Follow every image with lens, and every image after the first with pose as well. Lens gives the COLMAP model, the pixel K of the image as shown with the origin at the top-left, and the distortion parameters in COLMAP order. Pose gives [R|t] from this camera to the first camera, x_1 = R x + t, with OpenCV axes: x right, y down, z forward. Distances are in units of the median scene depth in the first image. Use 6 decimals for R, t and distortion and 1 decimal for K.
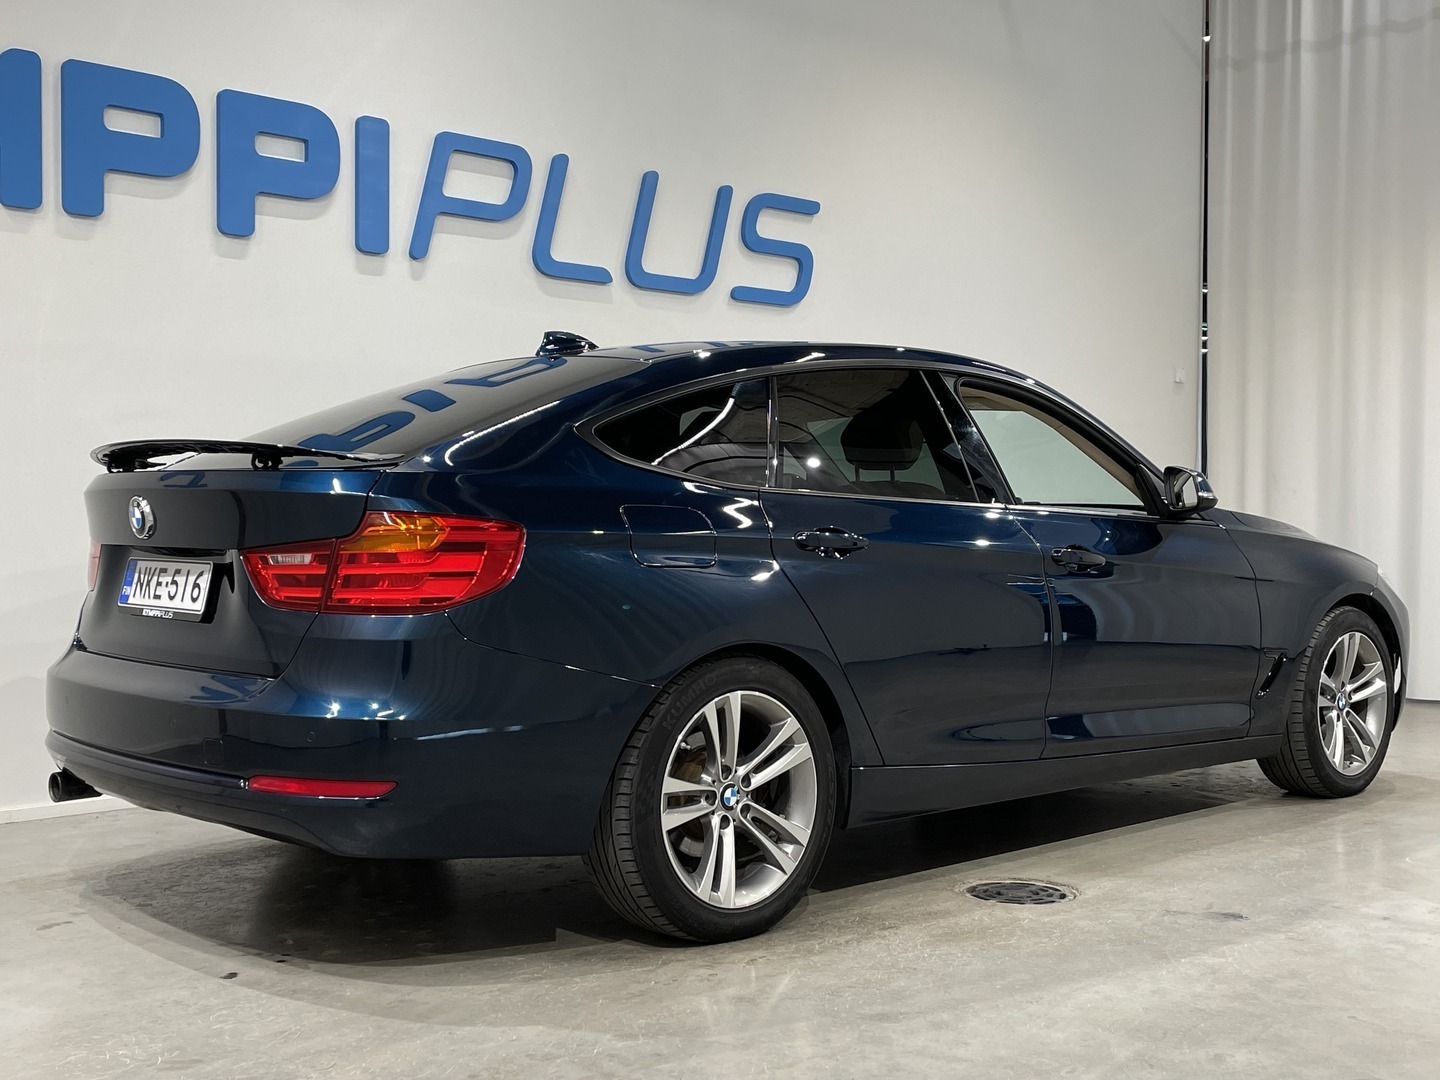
lens RADIAL K [[1608.9, 0, 778.3], [0, 1608.9, 540.2], [0, 0, 1]] dist [0.010295, -0.007181]
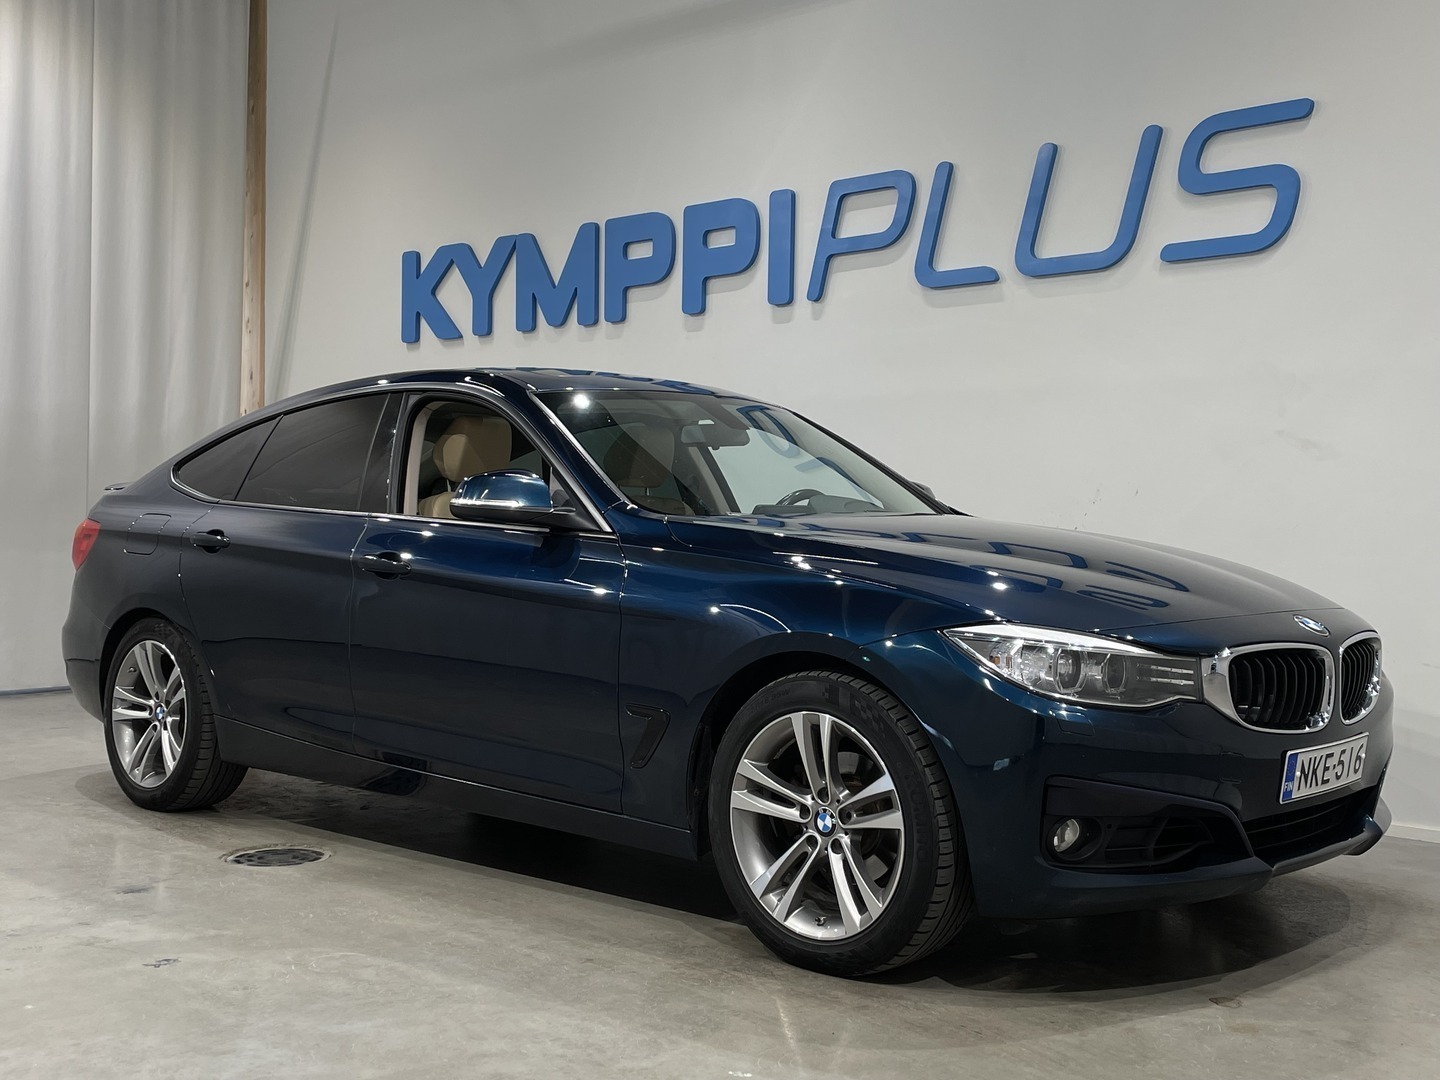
lens RADIAL K [[1608.9, 0, 778.3], [0, 1608.9, 540.2], [0, 0, 1]] dist [0.010295, -0.007181]
pose [[0.099228, 0.004089, -0.995056, 0.906643], [-0.025501, 0.999674, 0.001565, -0.007526], [0.994738, 0.025219, 0.099300, 0.870612]]
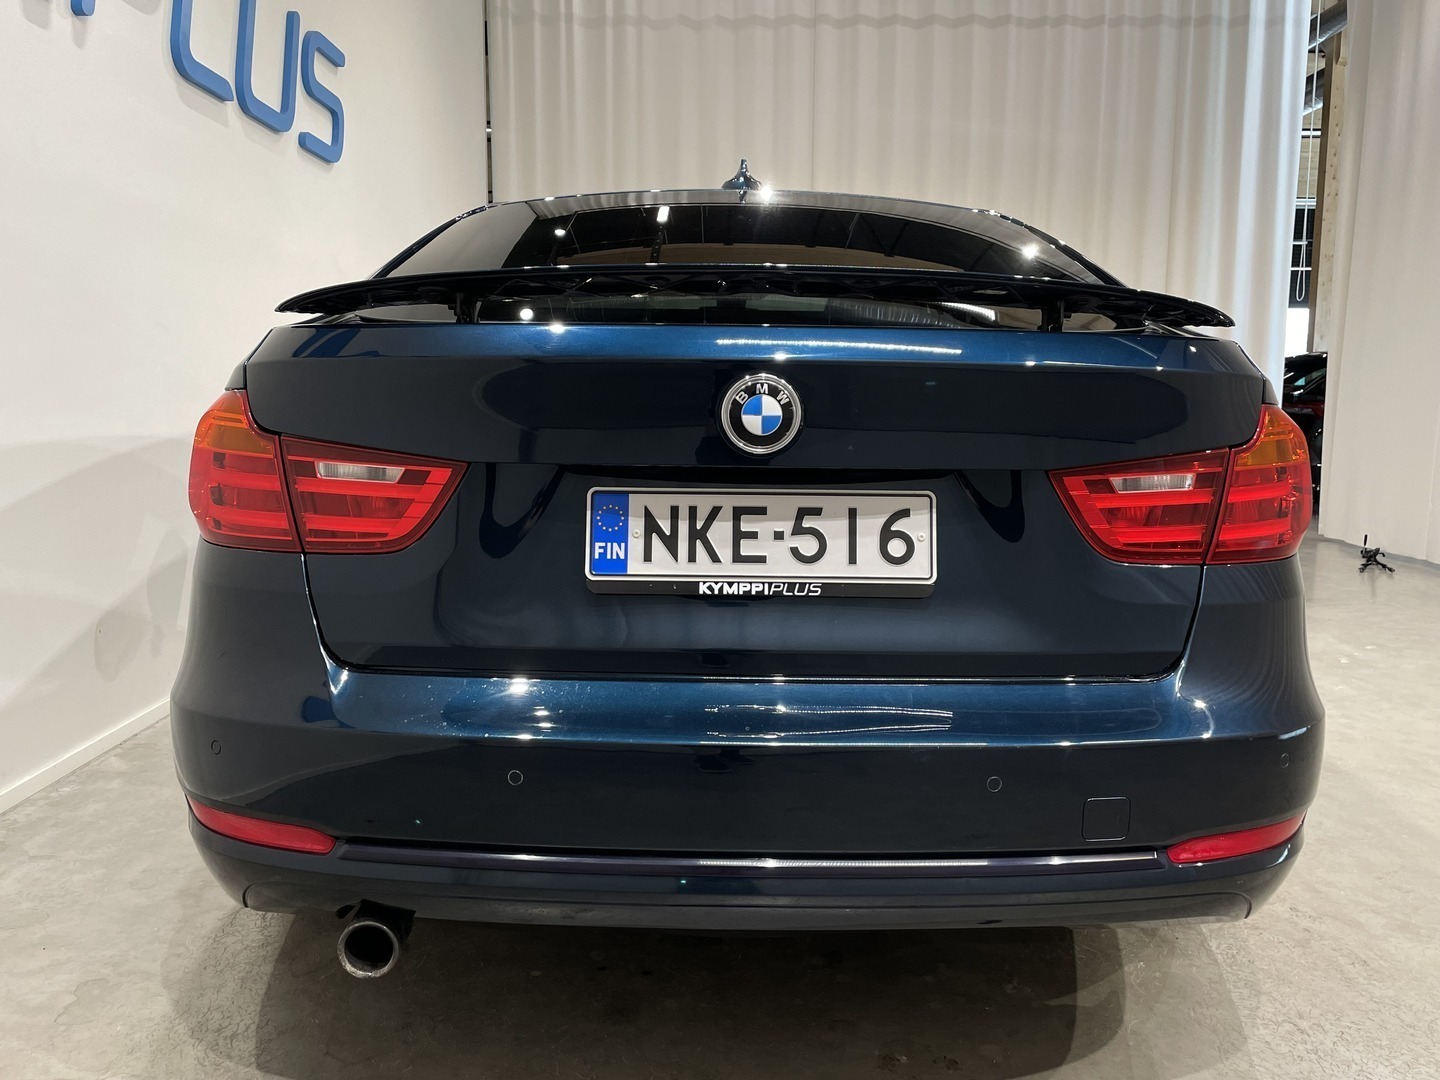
lens RADIAL K [[1034.6, 0, 720.7], [0, 1034.6, 487.9], [0, 0, 1]] dist [0.058249, 0.000489]
pose [[0.677161, -0.073707, 0.732134, -0.392219], [-0.001725, 0.994809, 0.101747, -0.015062], [-0.735833, -0.070162, 0.673518, 0.466750]]
